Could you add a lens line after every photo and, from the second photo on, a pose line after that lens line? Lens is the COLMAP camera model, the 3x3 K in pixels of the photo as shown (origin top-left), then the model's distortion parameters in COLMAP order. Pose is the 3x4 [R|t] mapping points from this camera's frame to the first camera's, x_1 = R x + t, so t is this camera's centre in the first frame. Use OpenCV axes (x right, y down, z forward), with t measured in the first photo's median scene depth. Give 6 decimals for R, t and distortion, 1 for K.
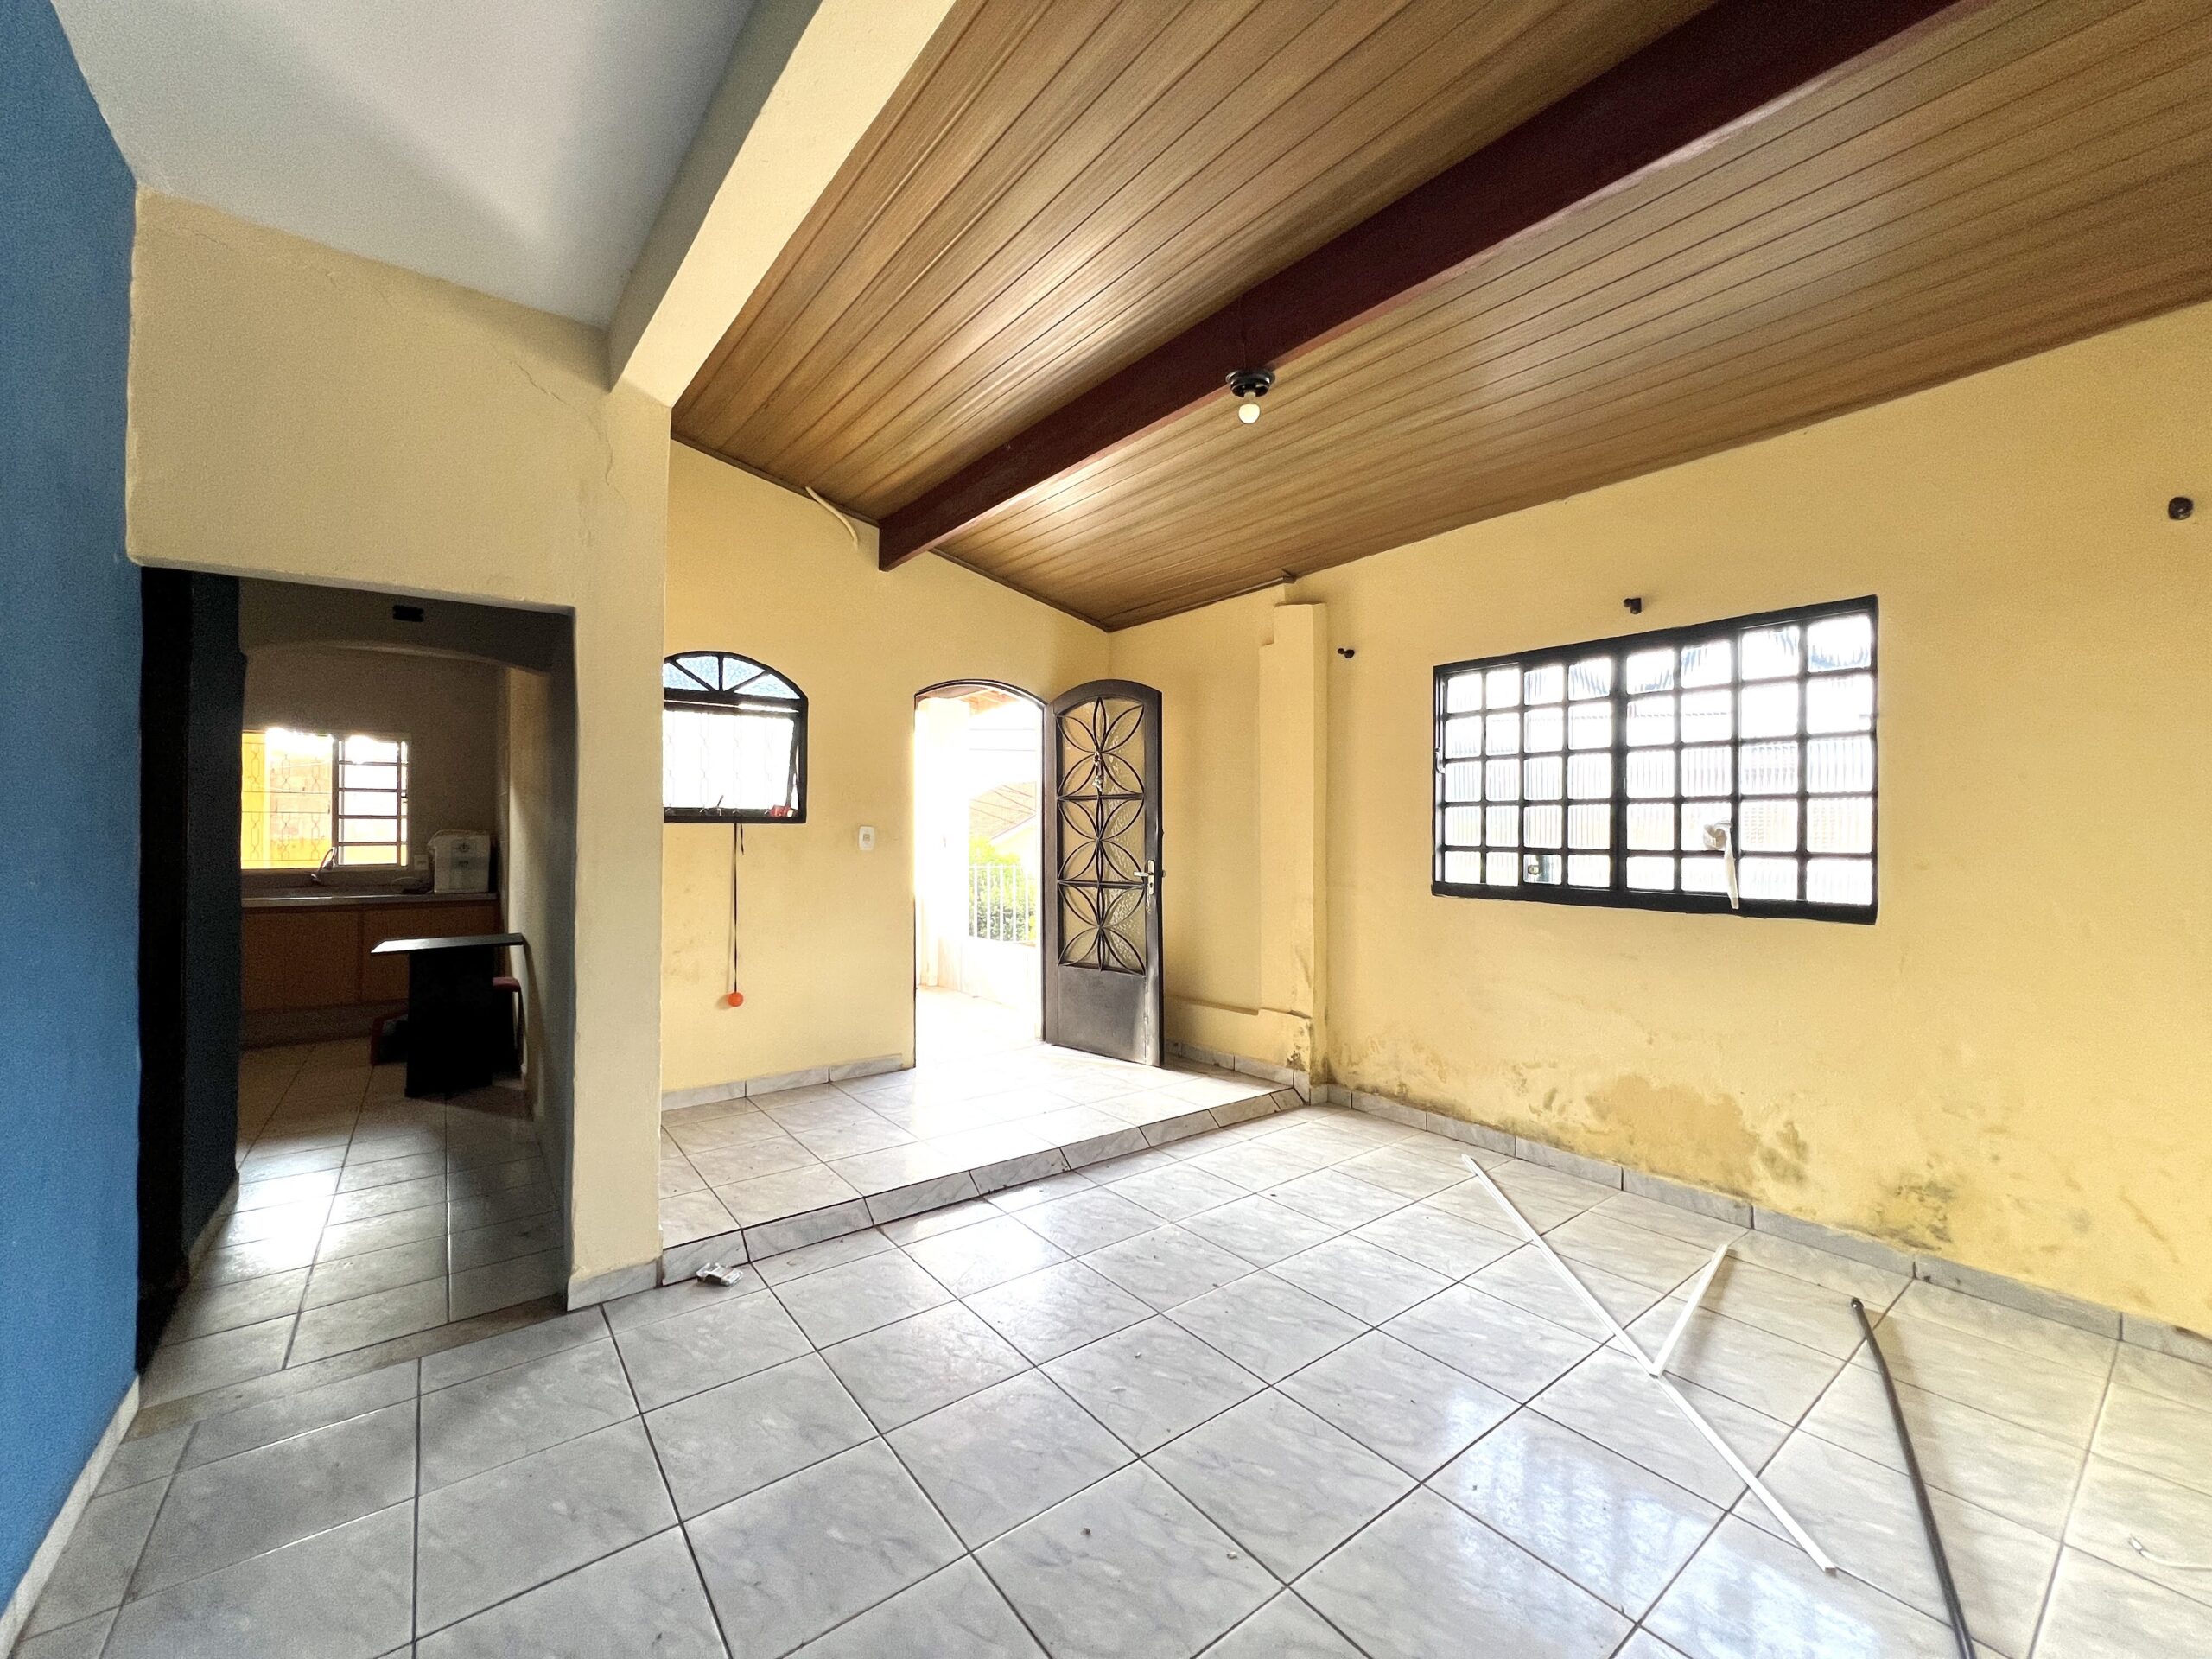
lens RADIAL K [[893.0, 0, 1106.9], [0, 893.0, 839.1], [0, 0, 1]] dist [-0.003720, 0.000929]
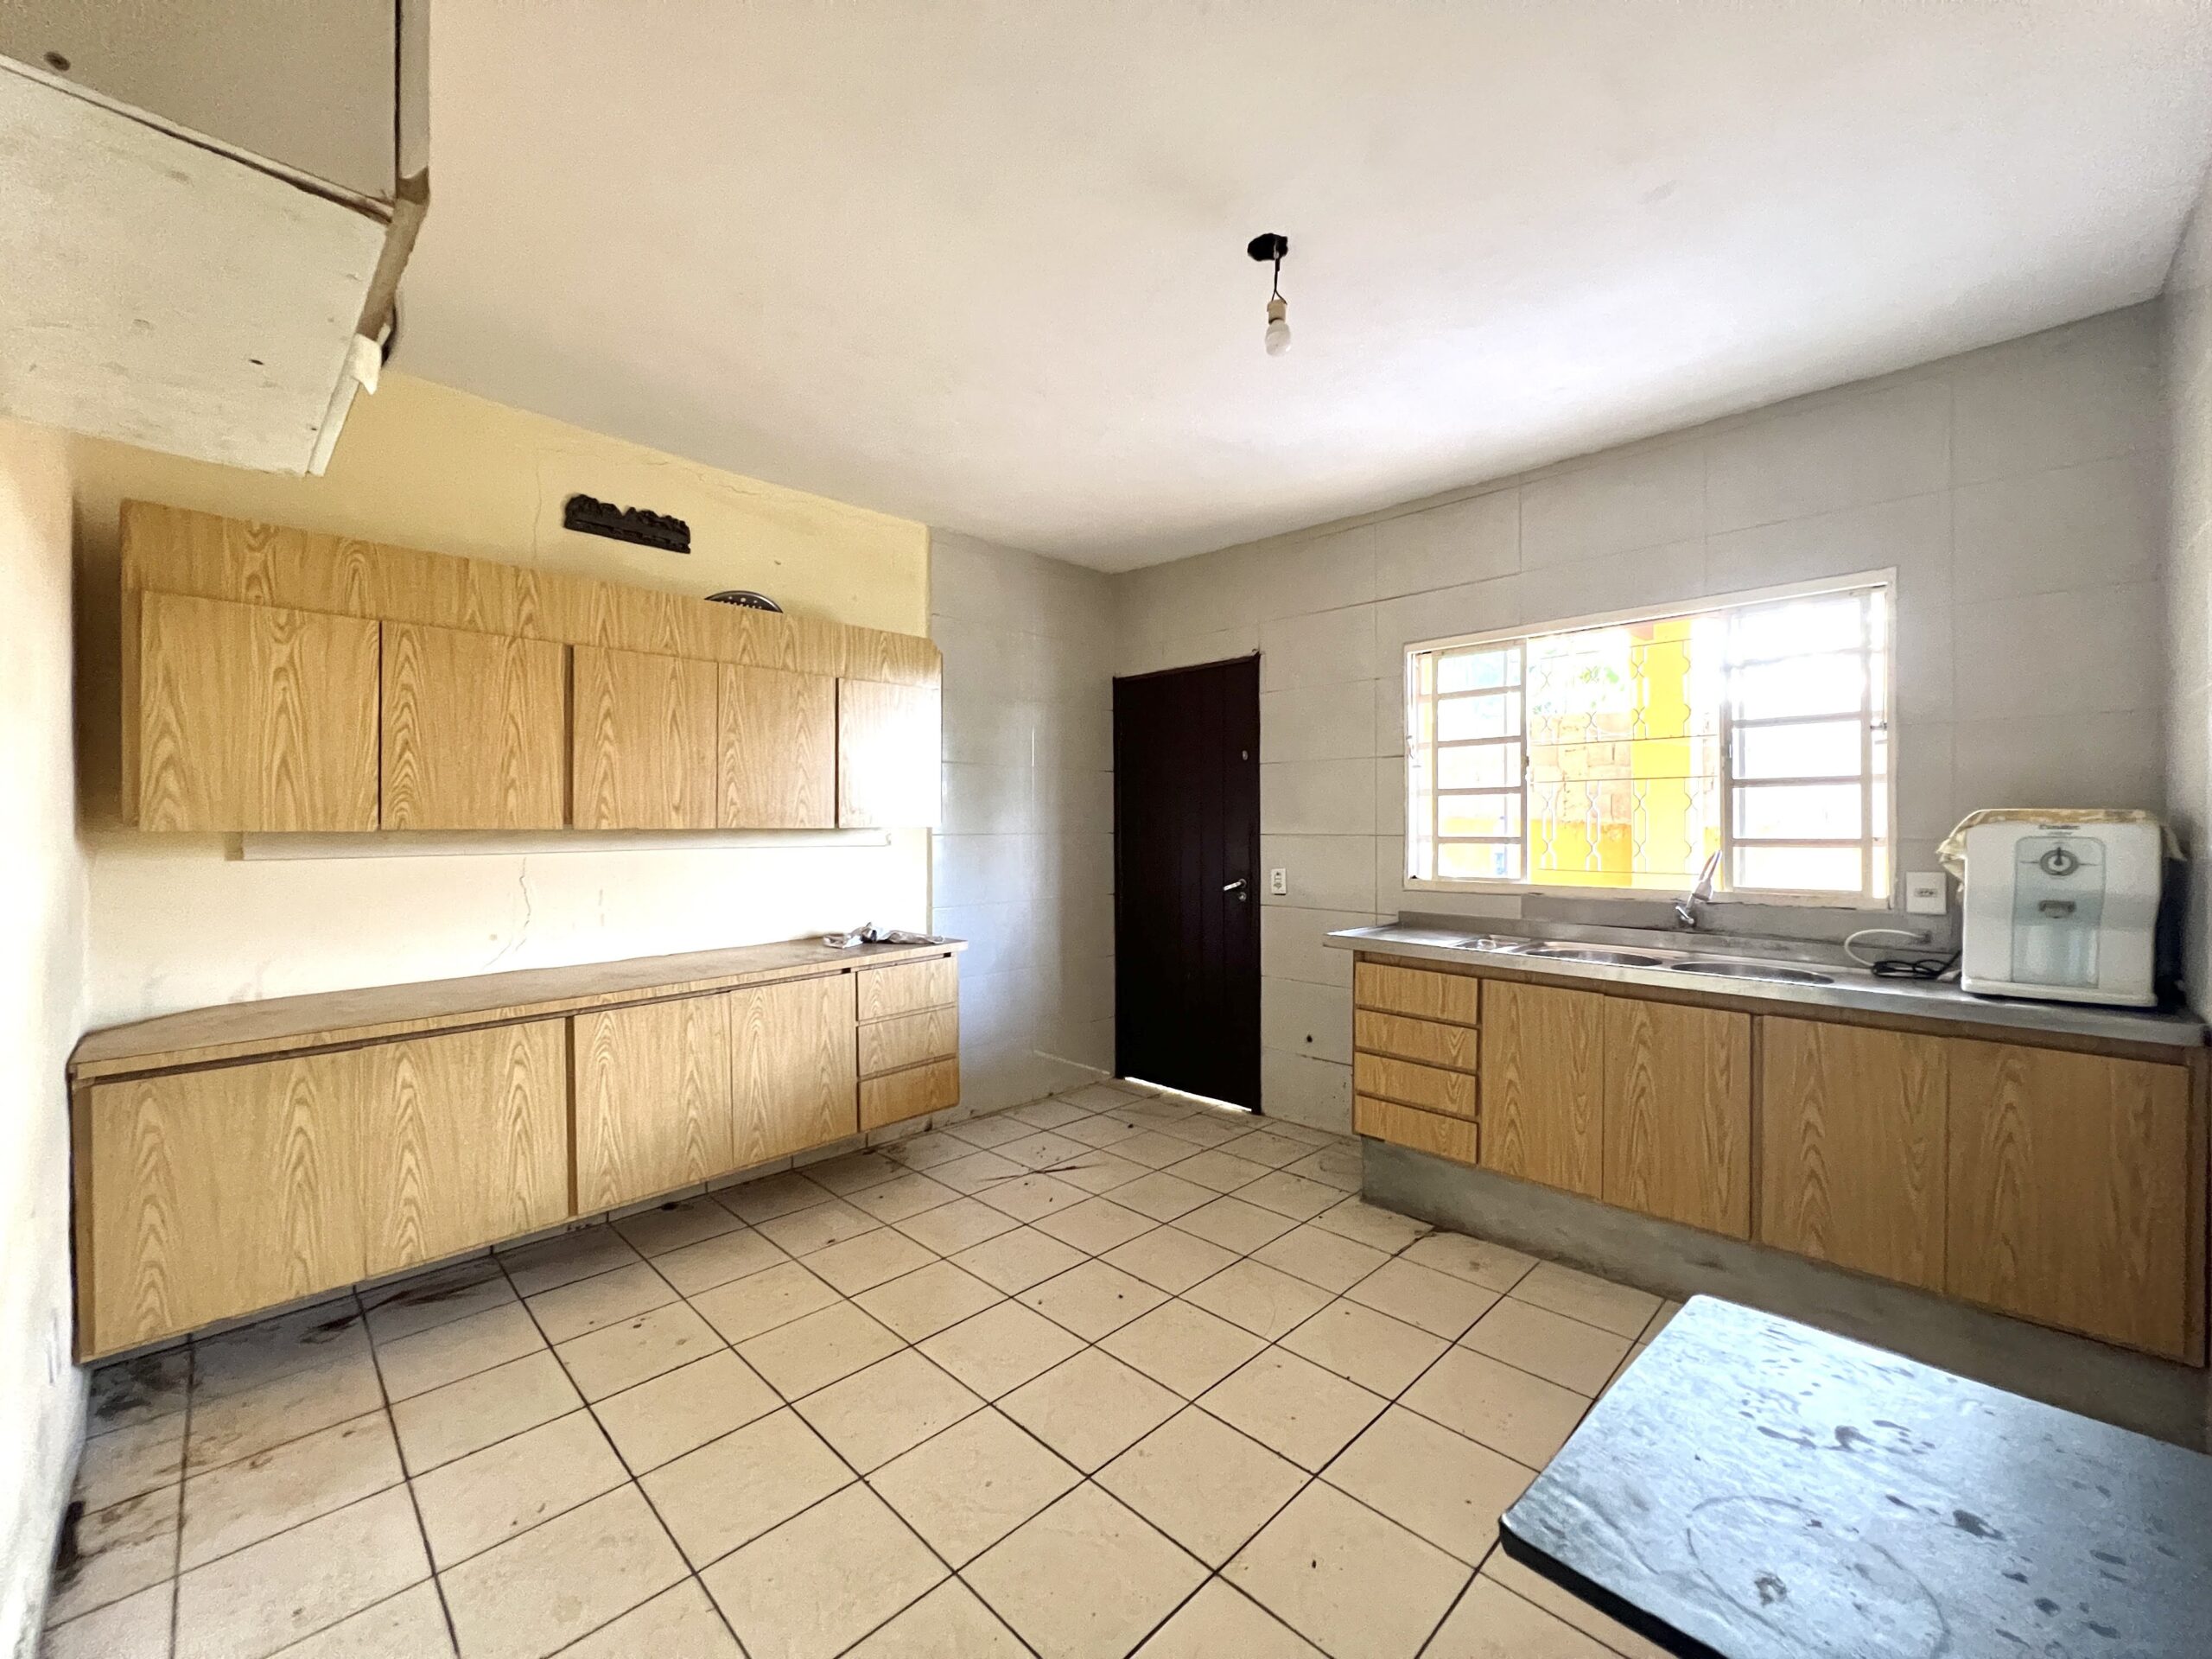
lens RADIAL K [[893.0, 0, 1111.0], [0, 893.0, 823.3], [0, 0, 1]] dist [-0.003720, 0.000929]
pose [[0.138807, -0.000728, -0.990319, -0.442002], [0.005376, 0.999986, 0.000018, -0.006137], [0.990305, -0.005326, 0.138809, 0.604938]]
